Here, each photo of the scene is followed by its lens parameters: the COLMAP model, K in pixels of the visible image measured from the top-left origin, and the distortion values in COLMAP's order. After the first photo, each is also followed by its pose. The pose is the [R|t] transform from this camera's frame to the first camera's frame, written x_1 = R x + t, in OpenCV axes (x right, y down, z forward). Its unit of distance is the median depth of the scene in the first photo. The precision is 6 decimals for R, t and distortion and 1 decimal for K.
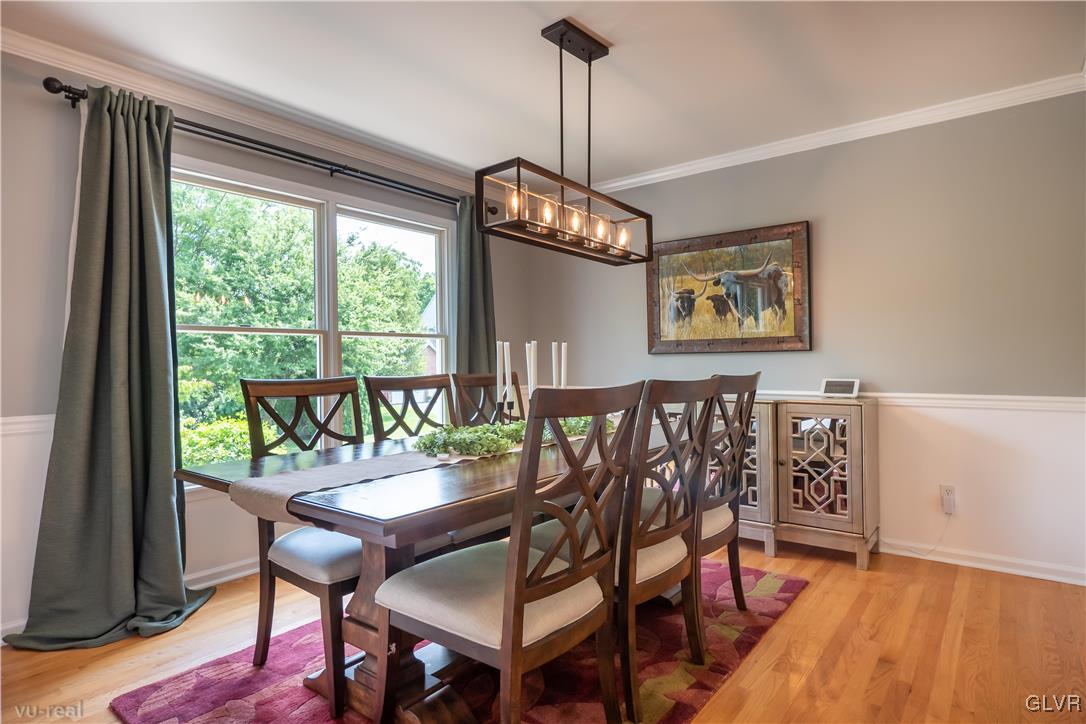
lens RADIAL K [[589.4, 0, 543.0], [0, 589.4, 362.0], [0, 0, 1]] dist [0.001751, 0.000698]
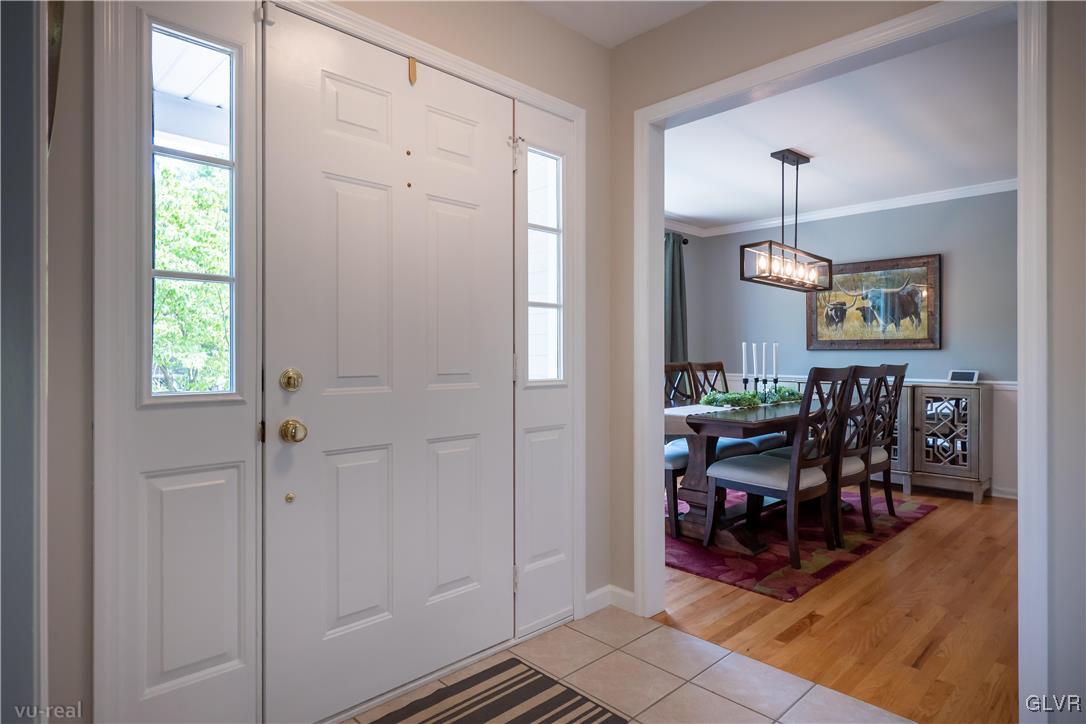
lens RADIAL K [[609.2, 0, 543.0], [0, 609.2, 362.0], [0, 0, 1]] dist [-0.000349, -0.000995]
pose [[0.990667, 0.013299, -0.135652, -0.277970], [-0.011759, 0.999857, 0.012152, 0.003849], [0.135794, -0.010443, 0.990682, -0.546052]]
